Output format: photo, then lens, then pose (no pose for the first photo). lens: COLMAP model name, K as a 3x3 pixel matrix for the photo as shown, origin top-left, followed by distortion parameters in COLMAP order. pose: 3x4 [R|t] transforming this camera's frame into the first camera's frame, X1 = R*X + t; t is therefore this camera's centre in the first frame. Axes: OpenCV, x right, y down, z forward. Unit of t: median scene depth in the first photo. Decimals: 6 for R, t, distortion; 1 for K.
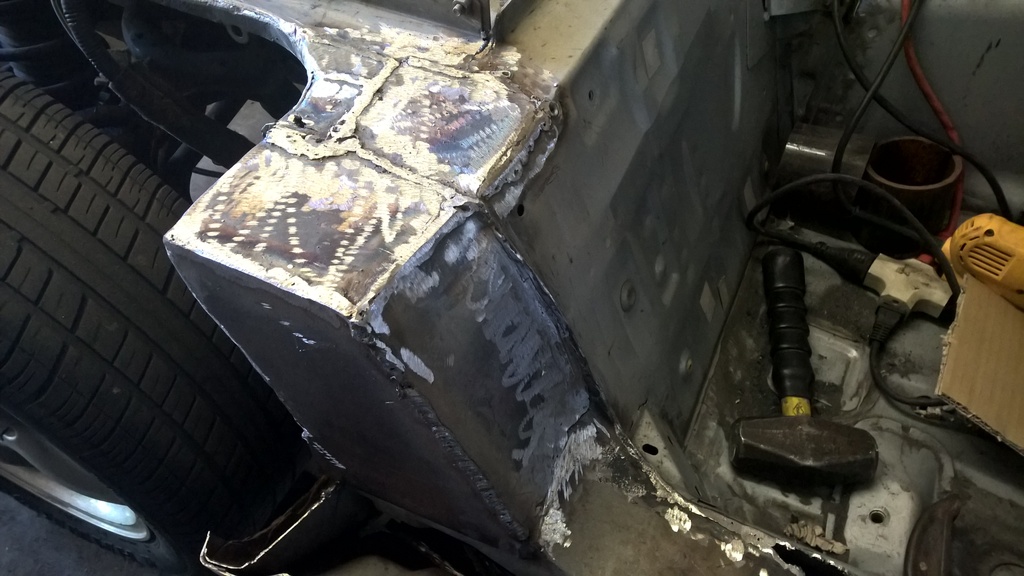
lens RADIAL K [[731.4, 0, 518.3], [0, 731.4, 306.2], [0, 0, 1]] dist [0.078302, -0.061503]
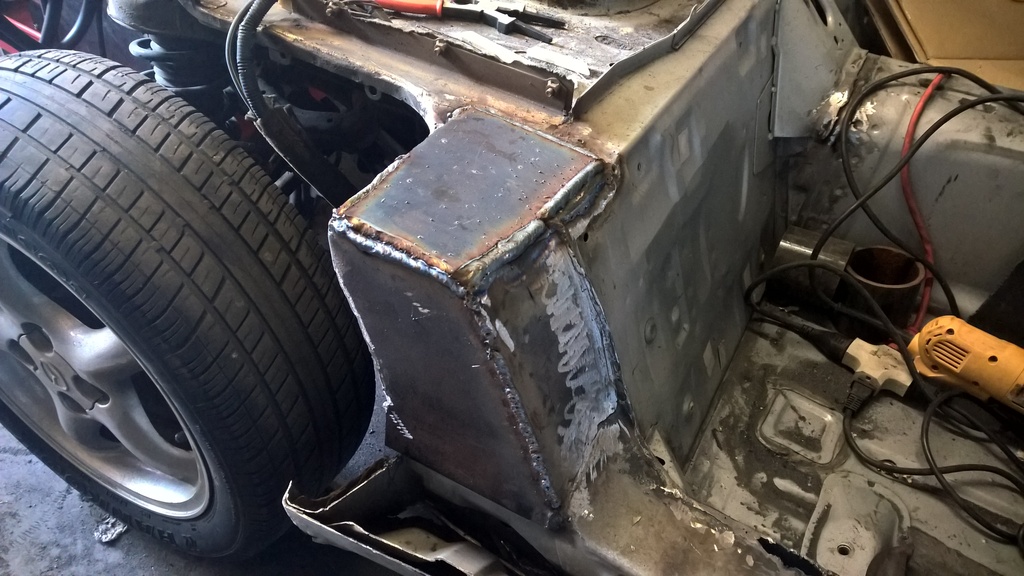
lens RADIAL K [[731.4, 0, 518.3], [0, 731.4, 306.2], [0, 0, 1]] dist [0.078302, -0.061503]
pose [[0.993837, 0.109628, 0.016425, -0.104781], [-0.106105, 0.983676, -0.145338, 0.162613], [-0.032090, 0.142700, 0.989246, -0.233894]]
